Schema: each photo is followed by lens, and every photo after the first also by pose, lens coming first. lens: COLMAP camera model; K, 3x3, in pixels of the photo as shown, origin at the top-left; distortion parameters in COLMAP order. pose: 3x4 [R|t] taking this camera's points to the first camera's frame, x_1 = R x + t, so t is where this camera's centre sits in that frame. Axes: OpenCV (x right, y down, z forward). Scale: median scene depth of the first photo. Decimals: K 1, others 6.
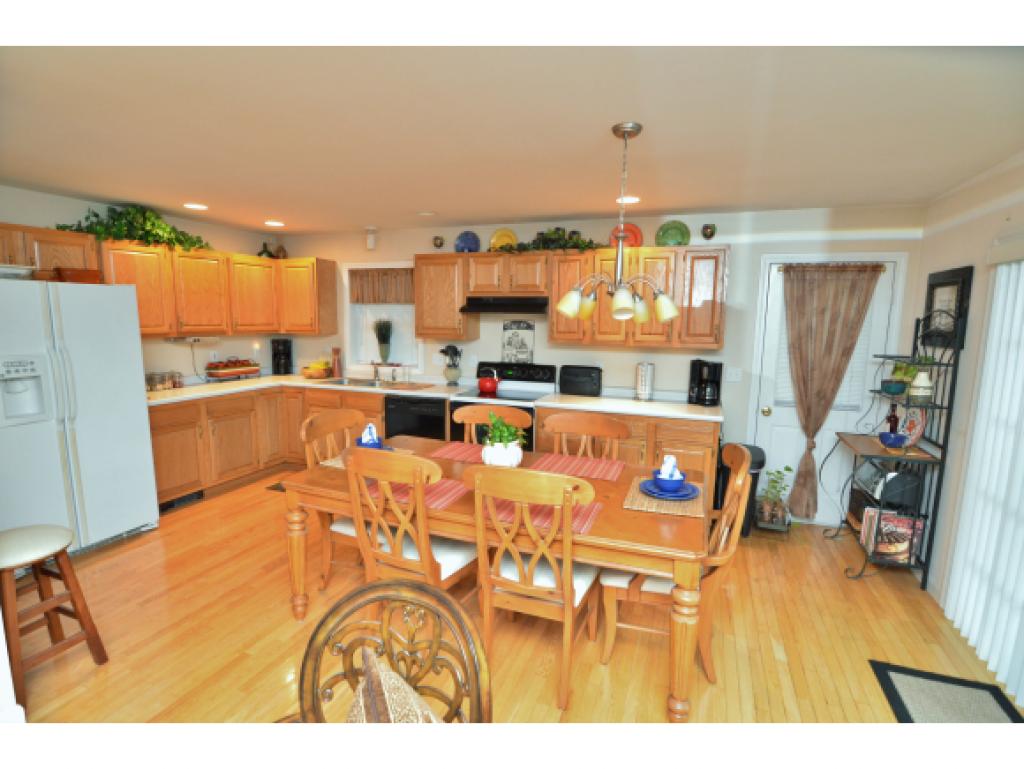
lens RADIAL K [[495.3, 0, 513.5], [0, 495.3, 391.2], [0, 0, 1]] dist [-0.012537, -0.001494]
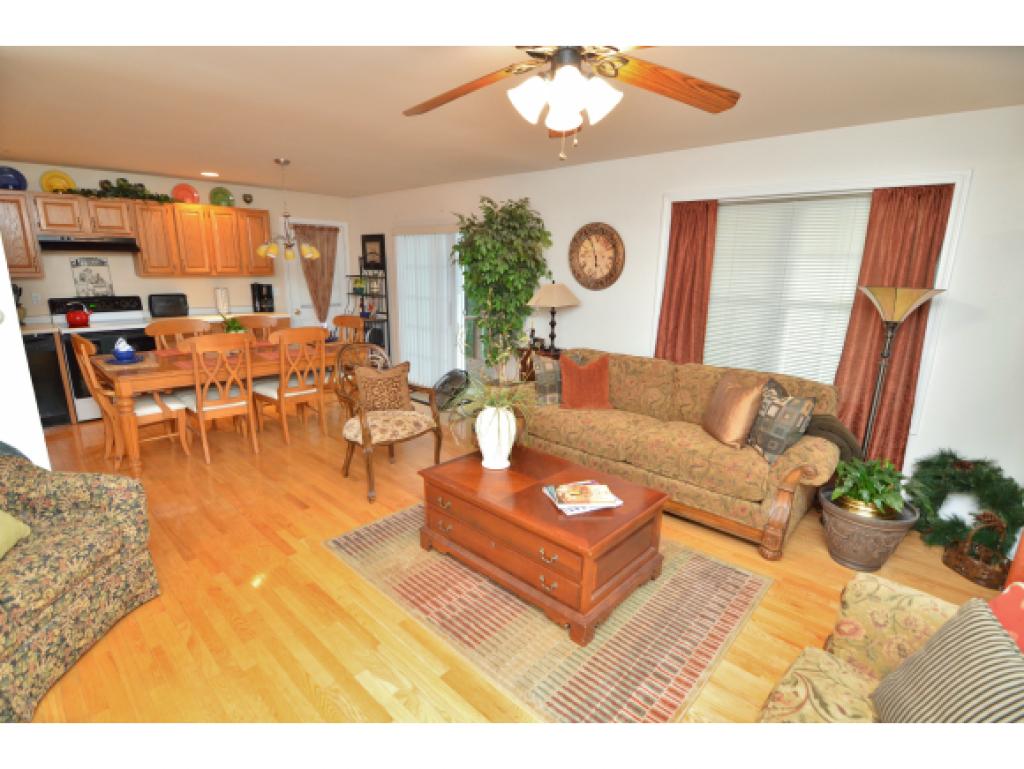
lens RADIAL K [[495.3, 0, 514.5], [0, 495.3, 386.9], [0, 0, 1]] dist [-0.012537, -0.001494]
pose [[0.383541, -0.231473, 0.894045, -0.774475], [0.124160, 0.972215, 0.198447, 0.045853], [-0.915140, 0.034892, 0.401624, -0.353488]]
